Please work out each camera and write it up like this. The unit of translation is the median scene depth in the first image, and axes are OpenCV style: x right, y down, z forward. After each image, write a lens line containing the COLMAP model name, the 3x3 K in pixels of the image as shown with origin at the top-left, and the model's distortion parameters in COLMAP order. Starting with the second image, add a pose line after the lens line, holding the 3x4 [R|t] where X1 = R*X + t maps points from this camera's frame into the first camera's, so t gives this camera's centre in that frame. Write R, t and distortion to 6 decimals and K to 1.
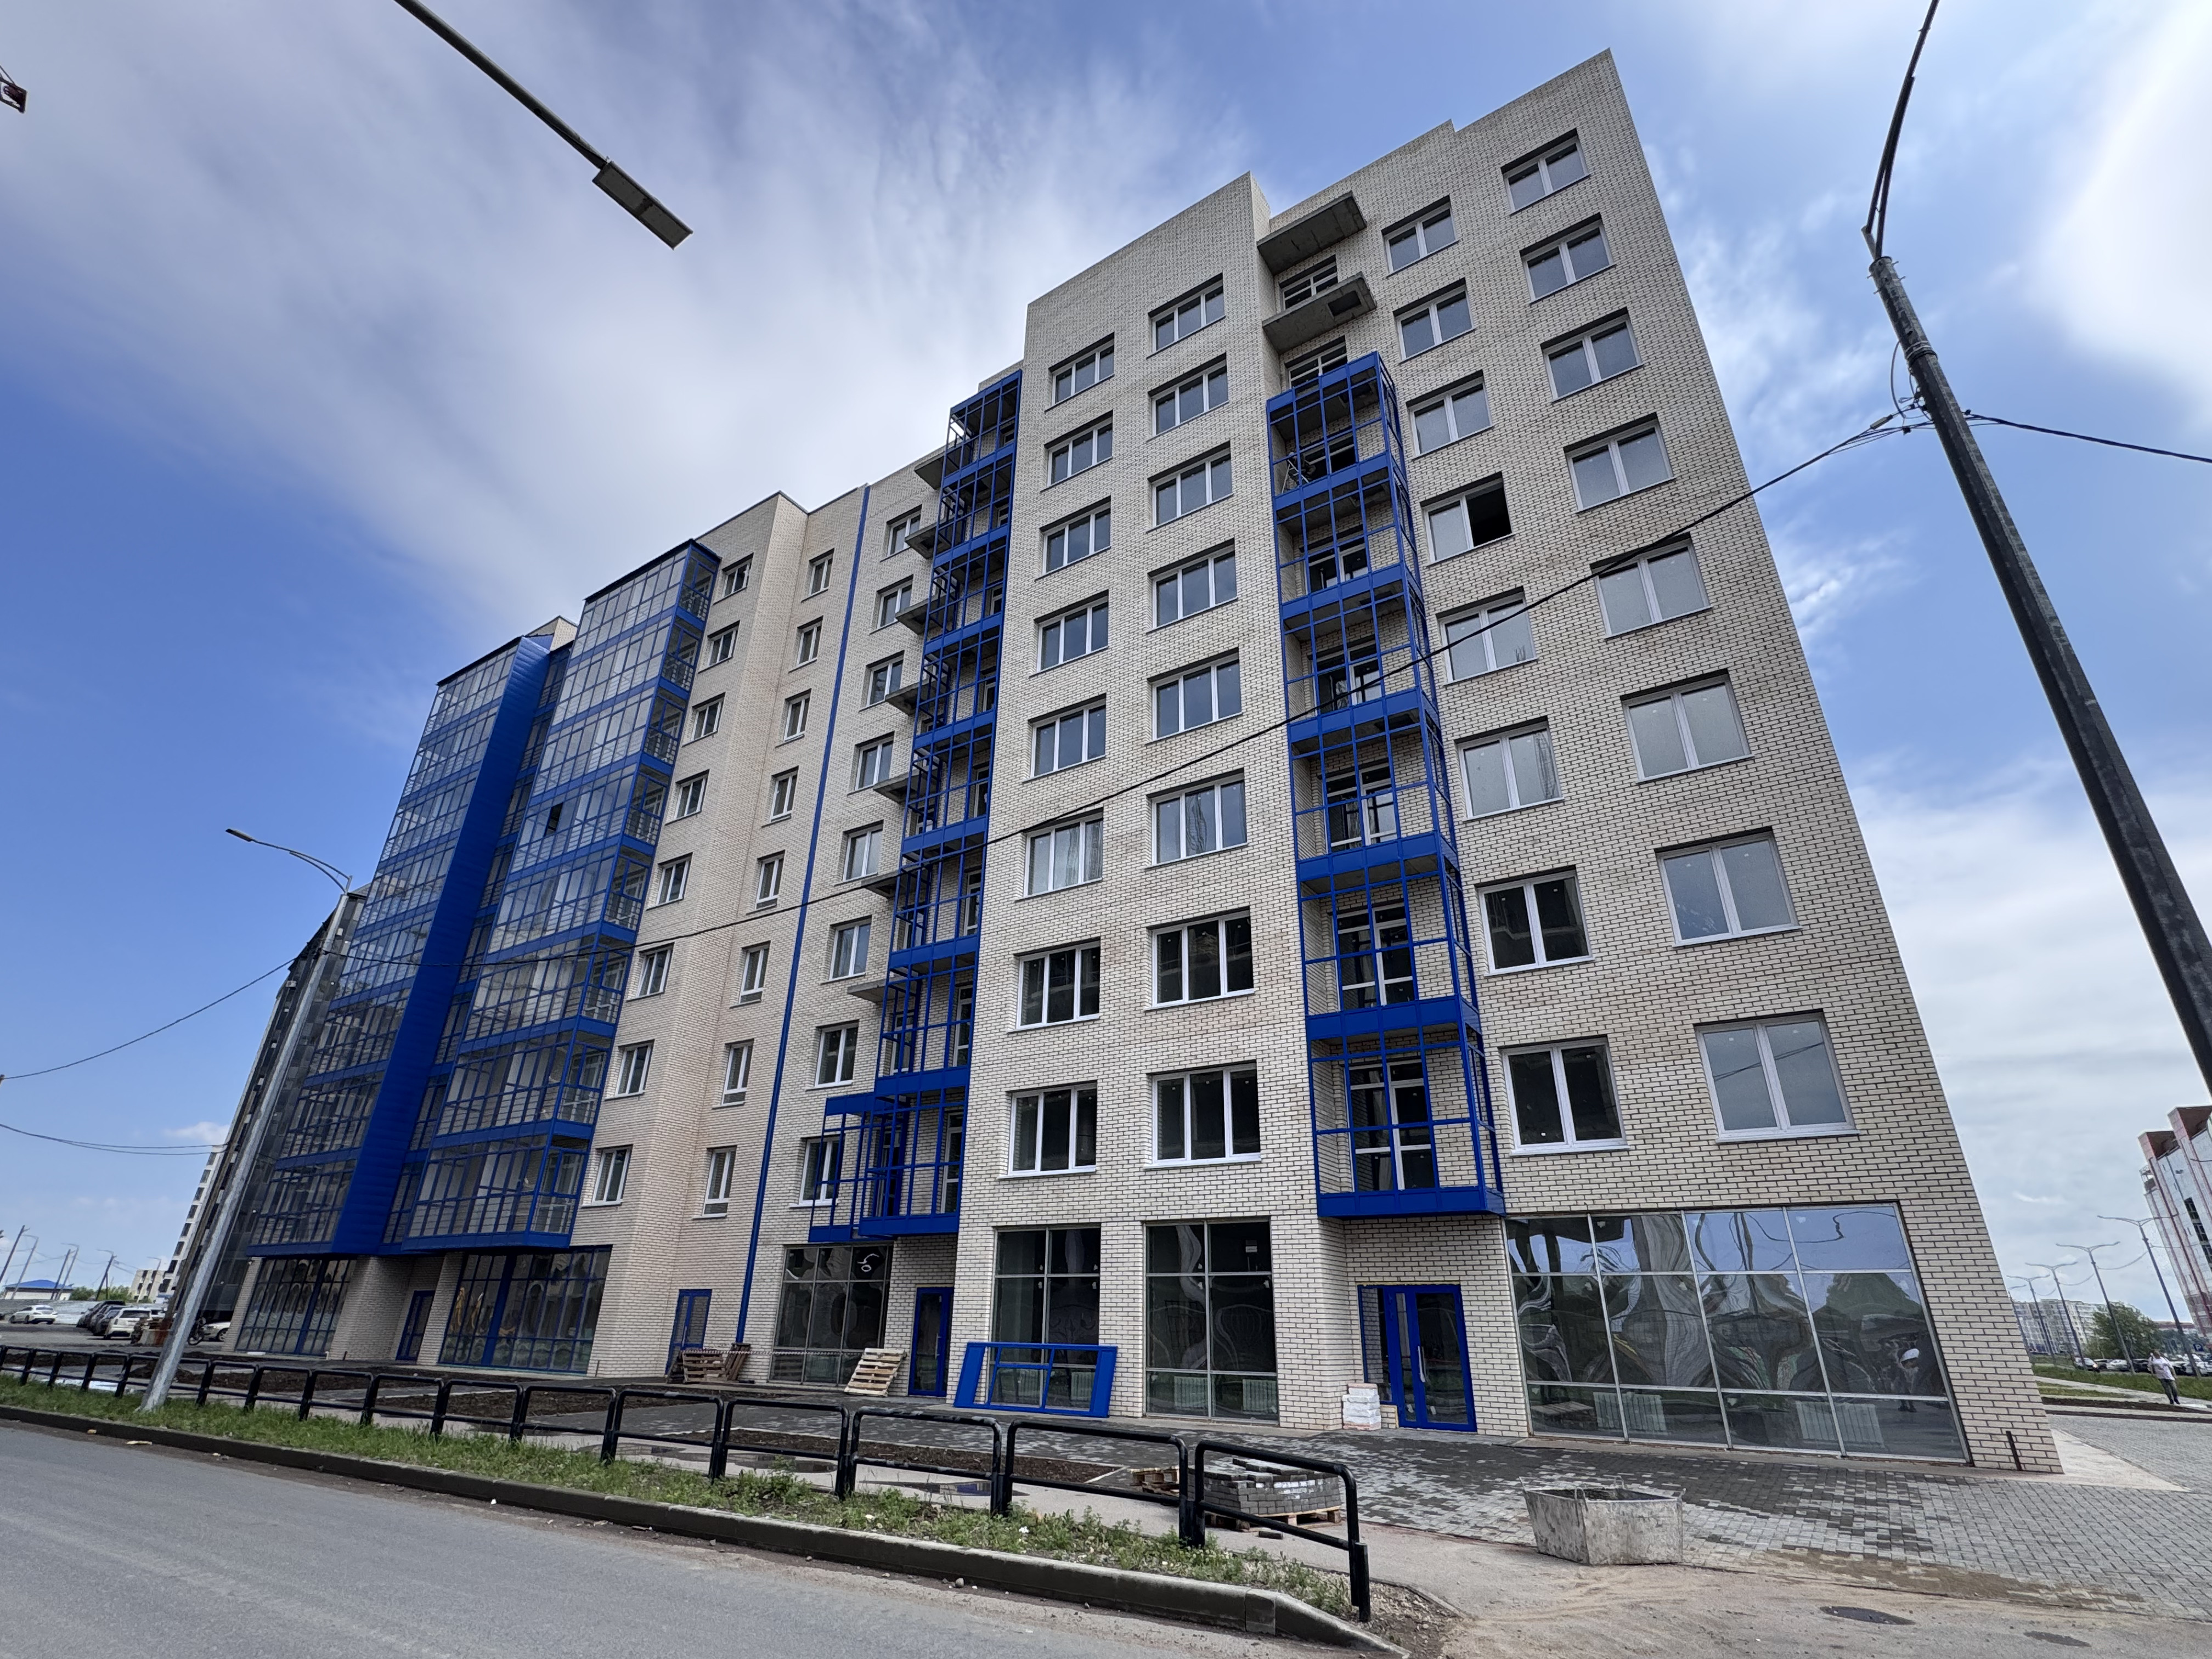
lens RADIAL K [[1038.1, 0, 1106.0], [0, 1038.1, 829.5], [0, 0, 1]] dist [0.000150, -0.000694]
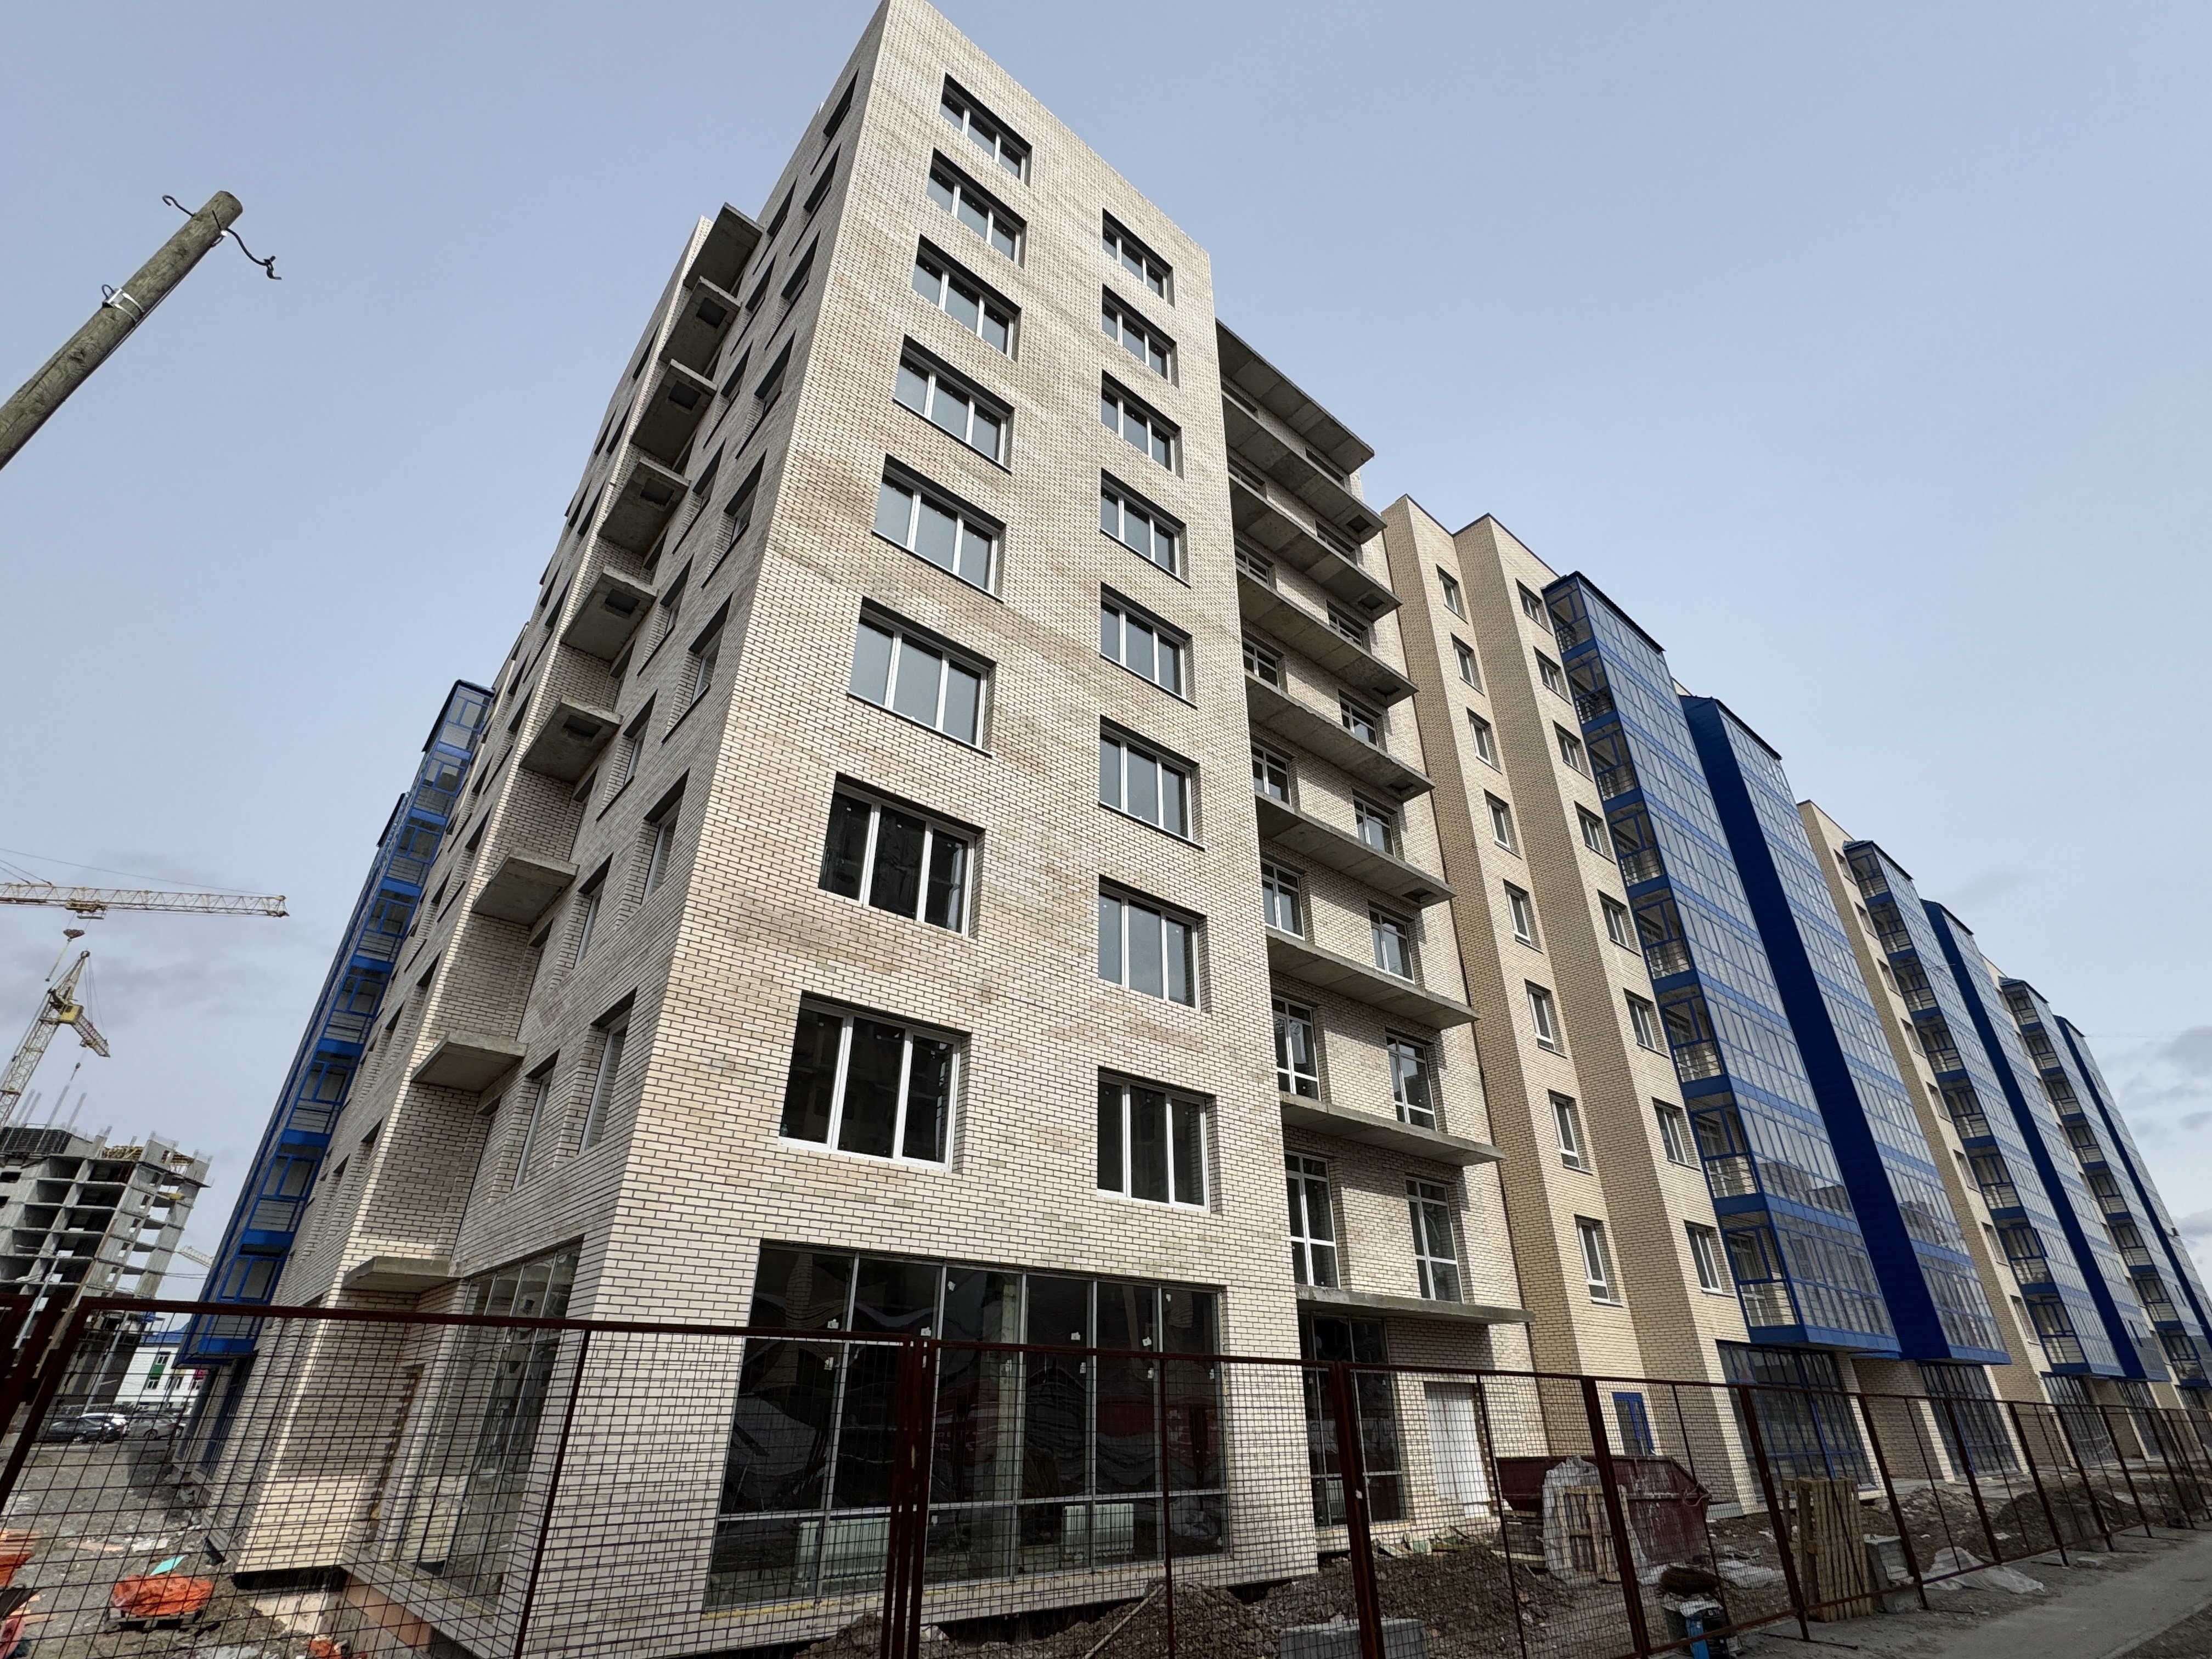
lens RADIAL K [[1038.1, 0, 1106.0], [0, 1038.1, 829.5], [0, 0, 1]] dist [0.000150, -0.000694]
pose [[0.284261, 0.461477, 0.840378, -0.598651], [-0.408289, 0.851350, -0.329397, 0.334473], [-0.867465, -0.249483, 0.430421, 0.759811]]
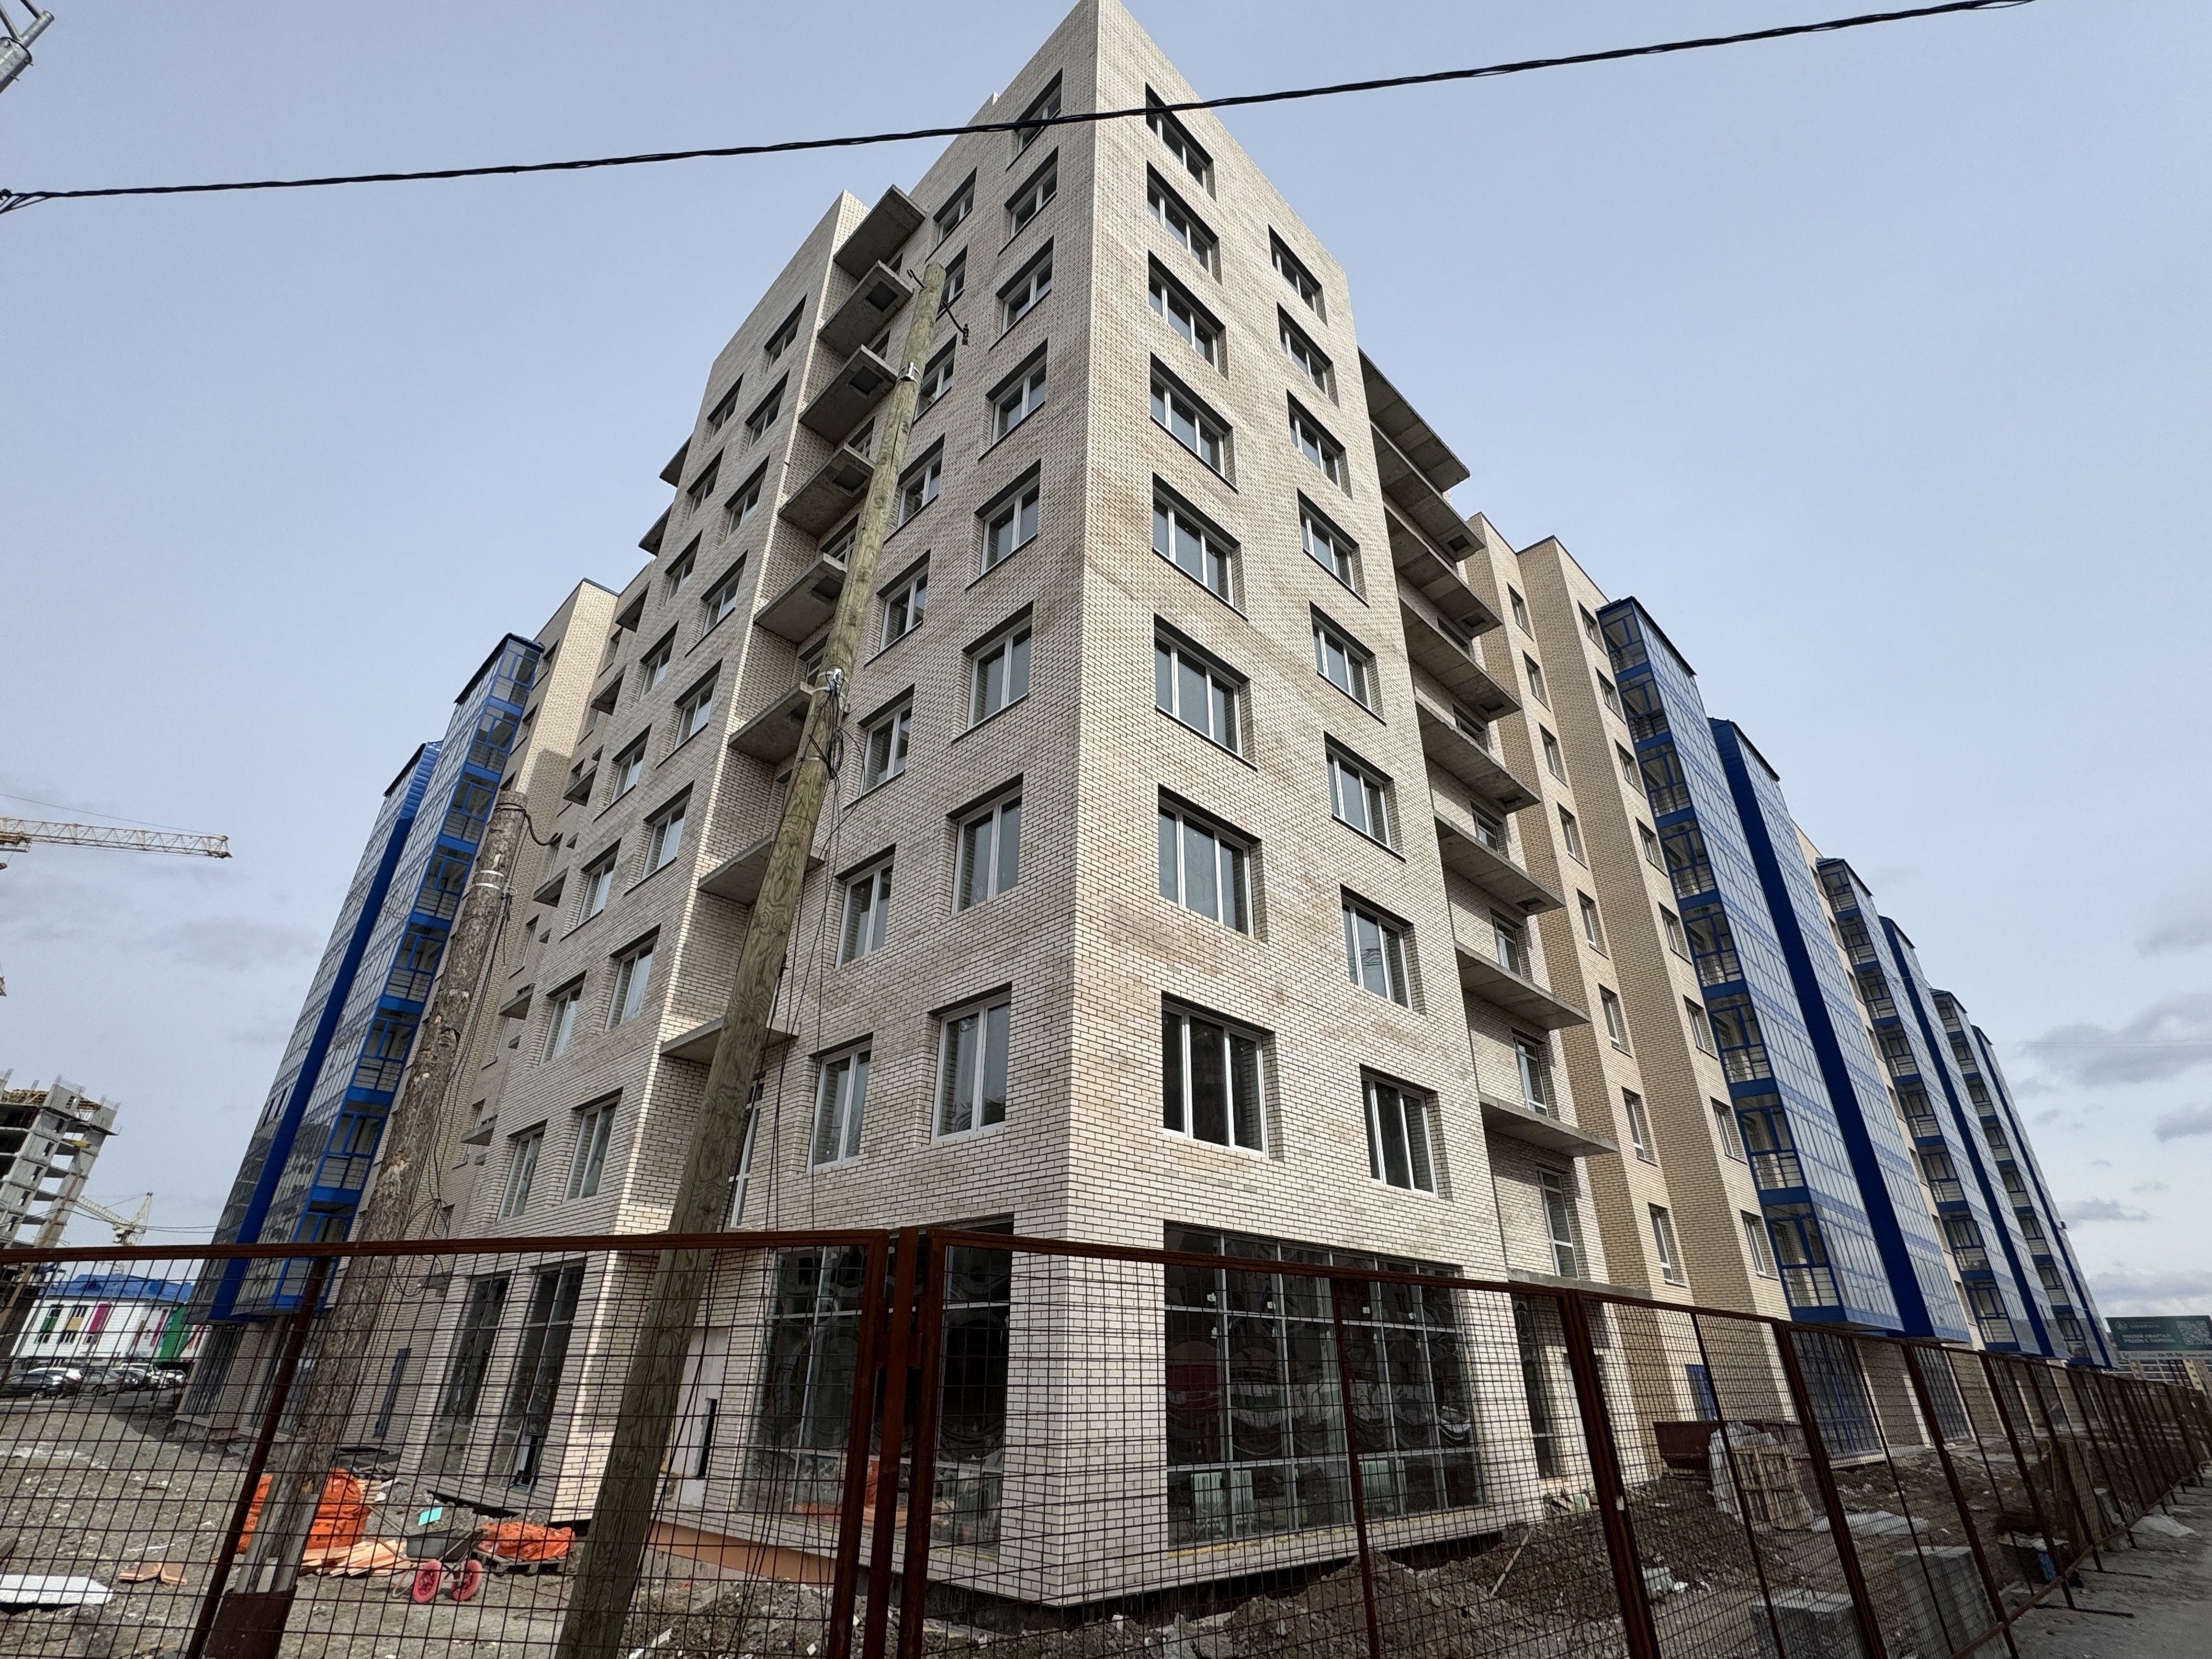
lens RADIAL K [[1038.4, 0, 1105.4], [0, 1038.4, 832.5], [0, 0, 1]] dist [0.000290, -0.000660]
pose [[0.202806, 0.448796, 0.870317, -0.717290], [-0.425641, 0.840834, -0.334407, 0.436863], [-0.881873, -0.302623, 0.361552, 0.975320]]
